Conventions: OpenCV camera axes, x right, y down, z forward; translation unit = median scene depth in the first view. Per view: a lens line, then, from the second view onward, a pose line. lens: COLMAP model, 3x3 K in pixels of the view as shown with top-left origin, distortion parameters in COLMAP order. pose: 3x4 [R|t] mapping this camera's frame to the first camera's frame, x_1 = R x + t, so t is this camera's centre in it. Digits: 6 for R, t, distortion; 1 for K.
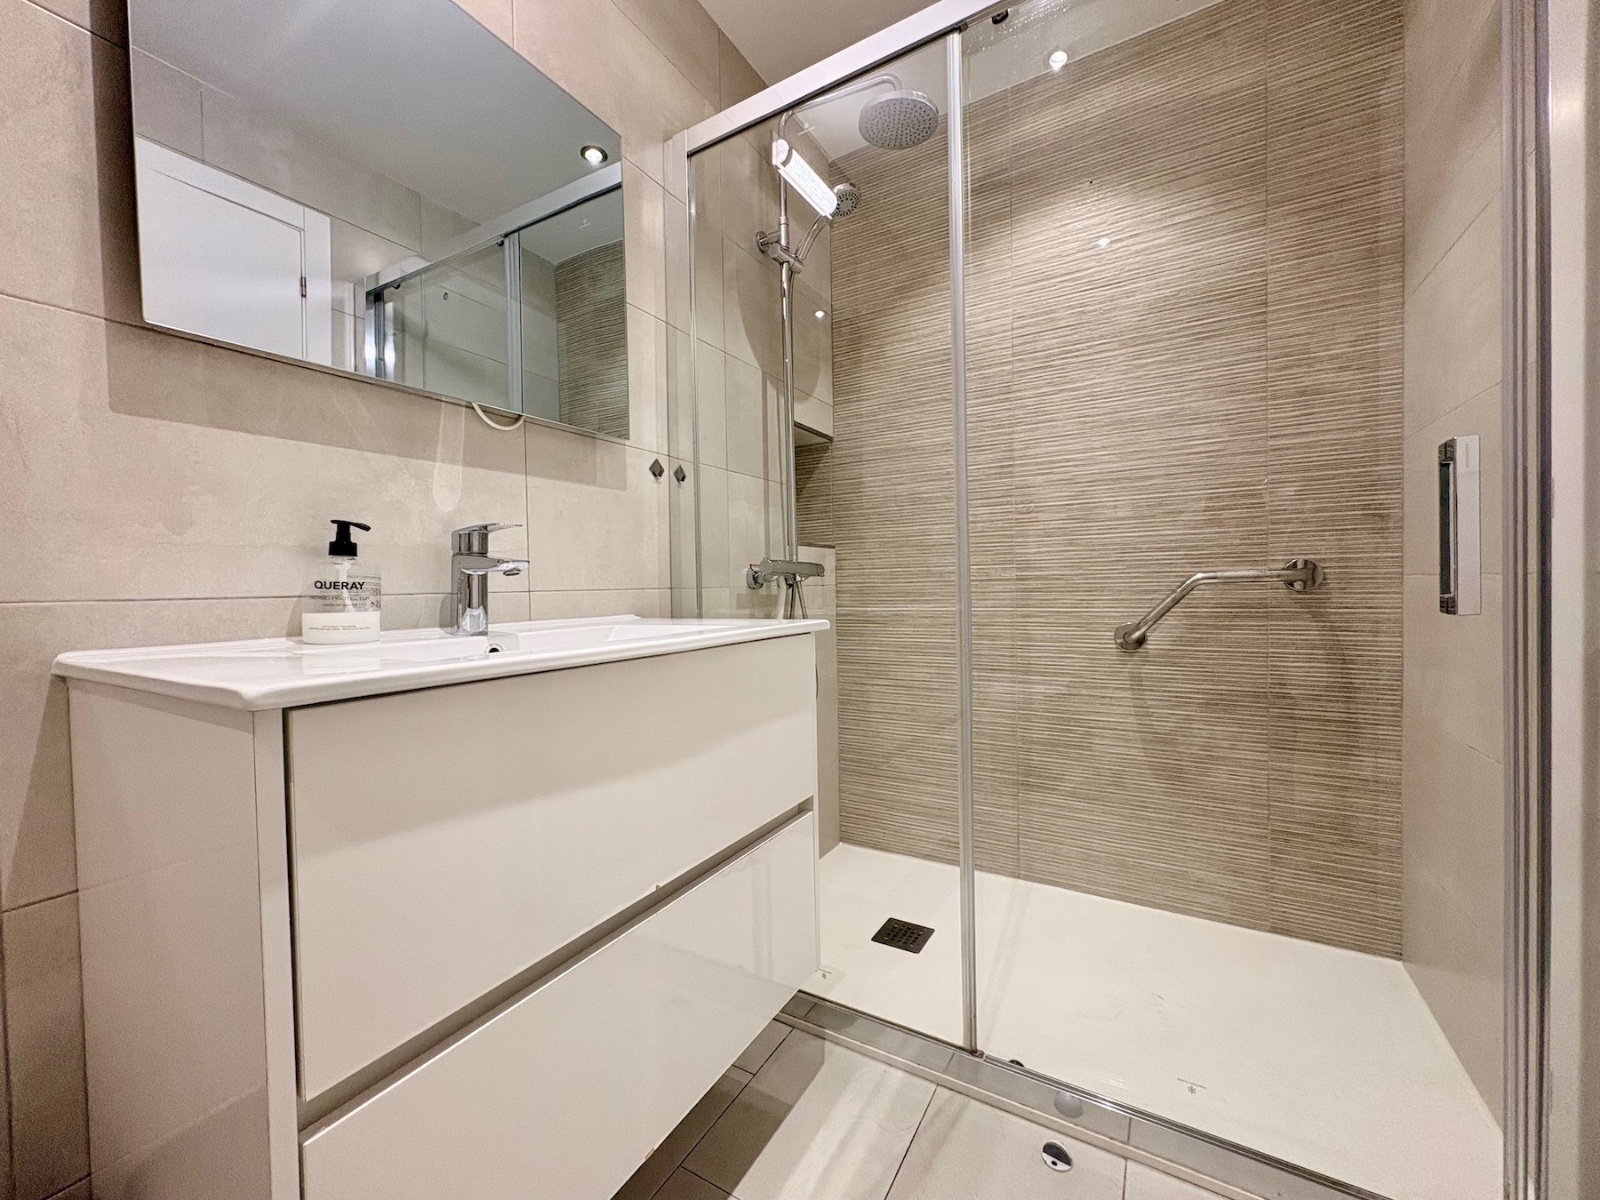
lens RADIAL K [[635.3, 0, 800.9], [0, 635.3, 595.6], [0, 0, 1]] dist [-0.001266, 0.001044]
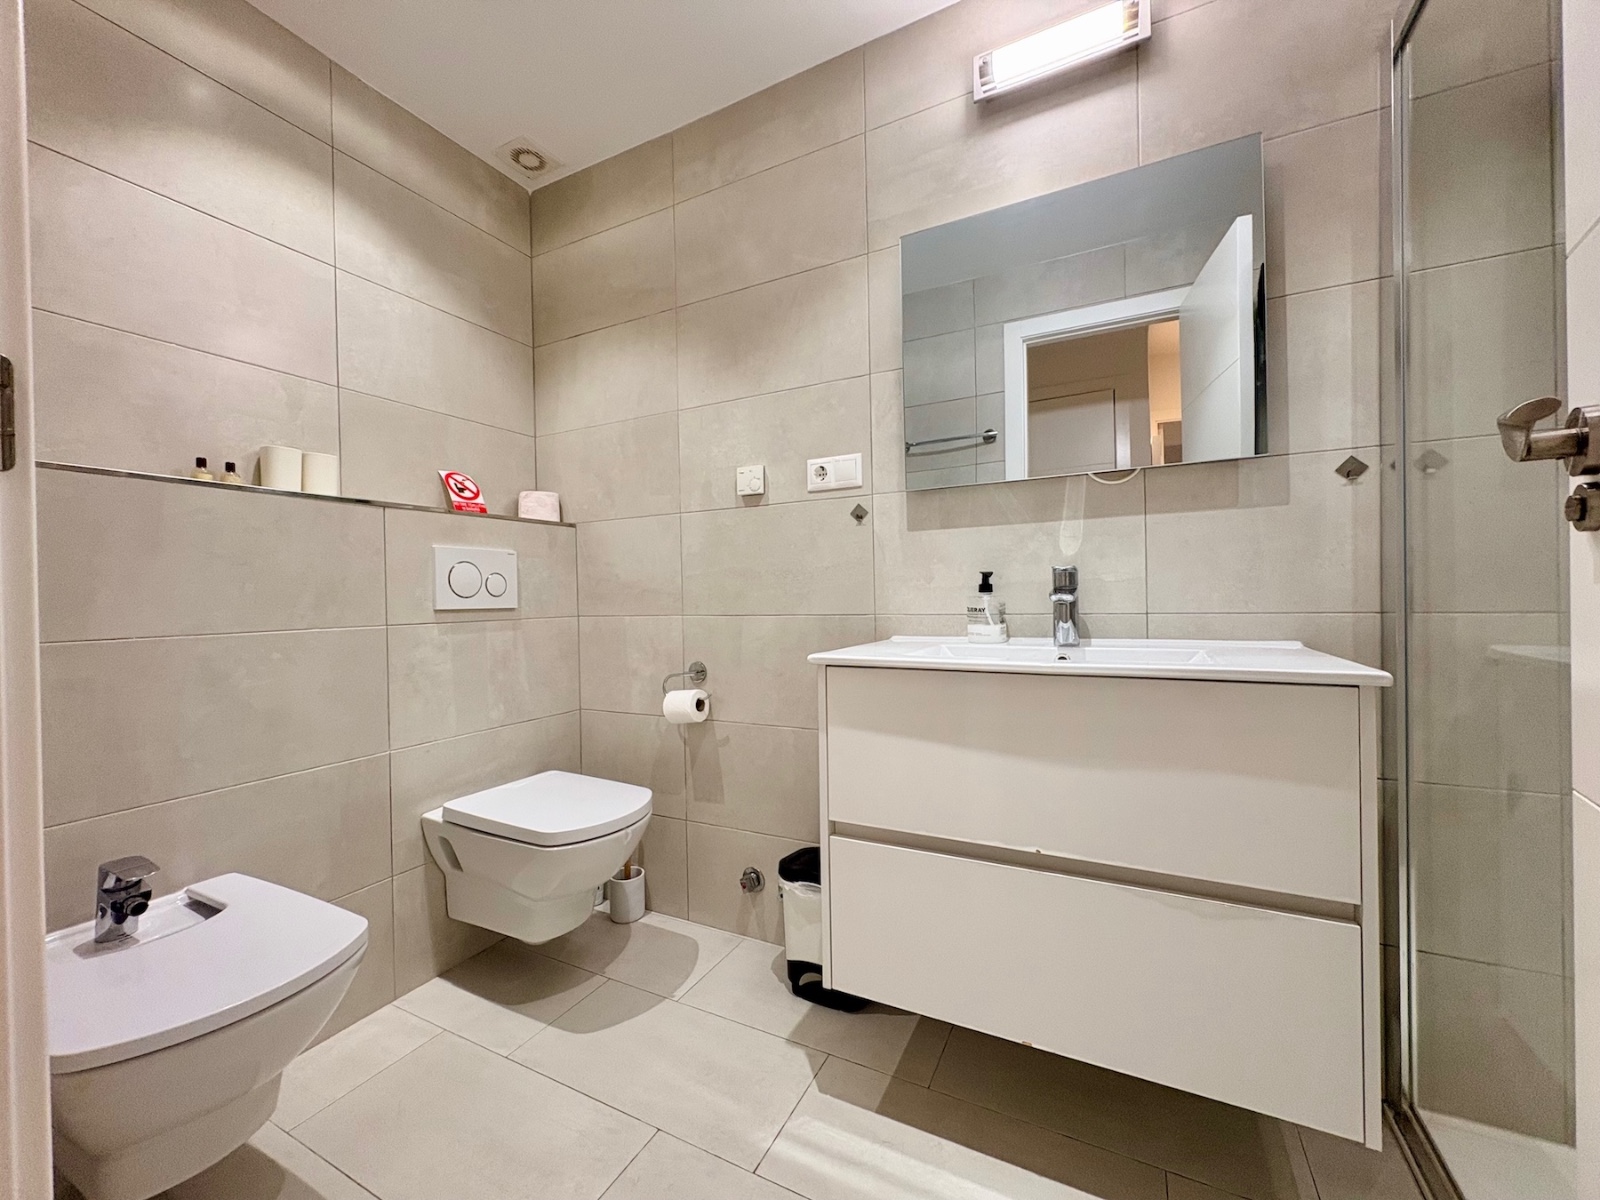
lens RADIAL K [[635.3, 0, 797.7], [0, 635.3, 601.2], [0, 0, 1]] dist [-0.001266, 0.001044]
pose [[0.051262, 0.021866, -0.998446, 0.852503], [-0.000855, 0.999761, 0.021851, -0.066837], [0.998685, -0.000266, 0.051268, 0.363942]]
